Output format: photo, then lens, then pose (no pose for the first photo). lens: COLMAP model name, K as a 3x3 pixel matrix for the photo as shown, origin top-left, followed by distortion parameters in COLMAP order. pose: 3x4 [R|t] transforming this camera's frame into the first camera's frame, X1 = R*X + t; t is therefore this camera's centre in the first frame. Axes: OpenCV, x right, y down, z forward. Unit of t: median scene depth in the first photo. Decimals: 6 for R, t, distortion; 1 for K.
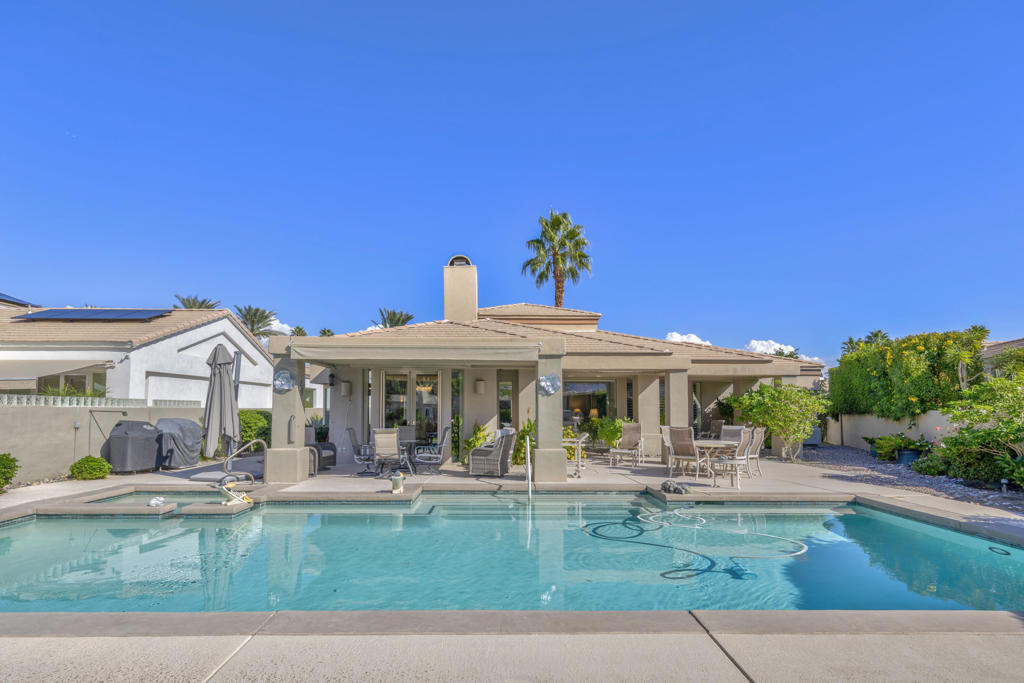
lens RADIAL K [[562.0, 0, 512.0], [0, 562.0, 341.5], [0, 0, 1]] dist [-0.002689, -0.000385]
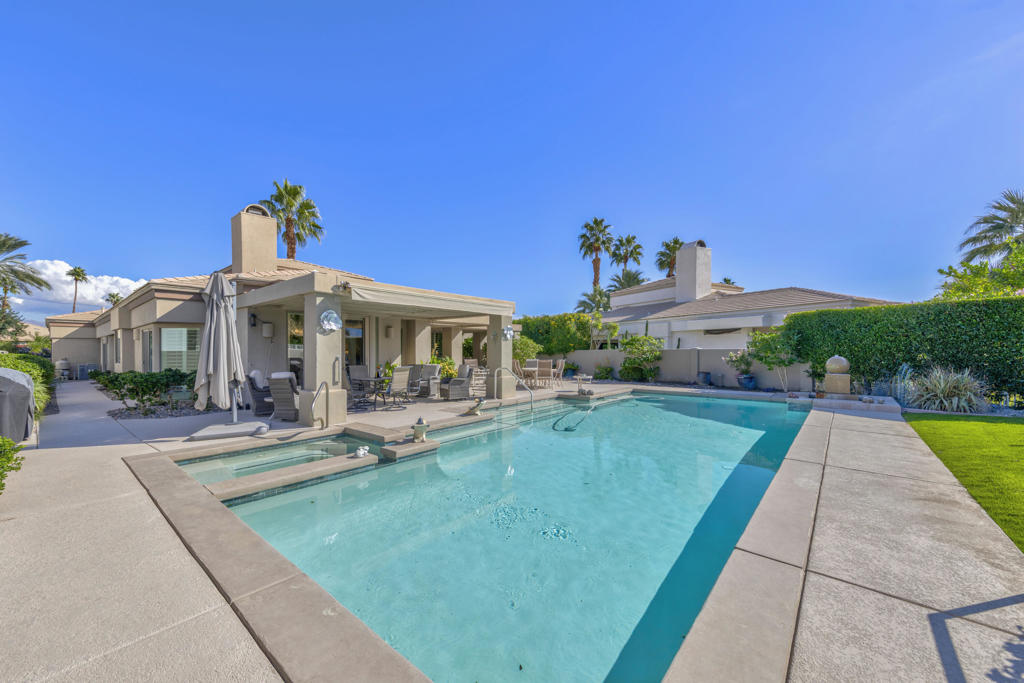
lens RADIAL K [[390.0, 0, 512.0], [0, 390.0, 341.5], [0, 0, 1]] dist [0.000009, 0.000008]
pose [[0.658899, 0.013062, 0.752118, -0.502779], [-0.084064, 0.994865, 0.056367, 0.029008], [-0.747519, -0.100366, 0.656614, 0.228516]]
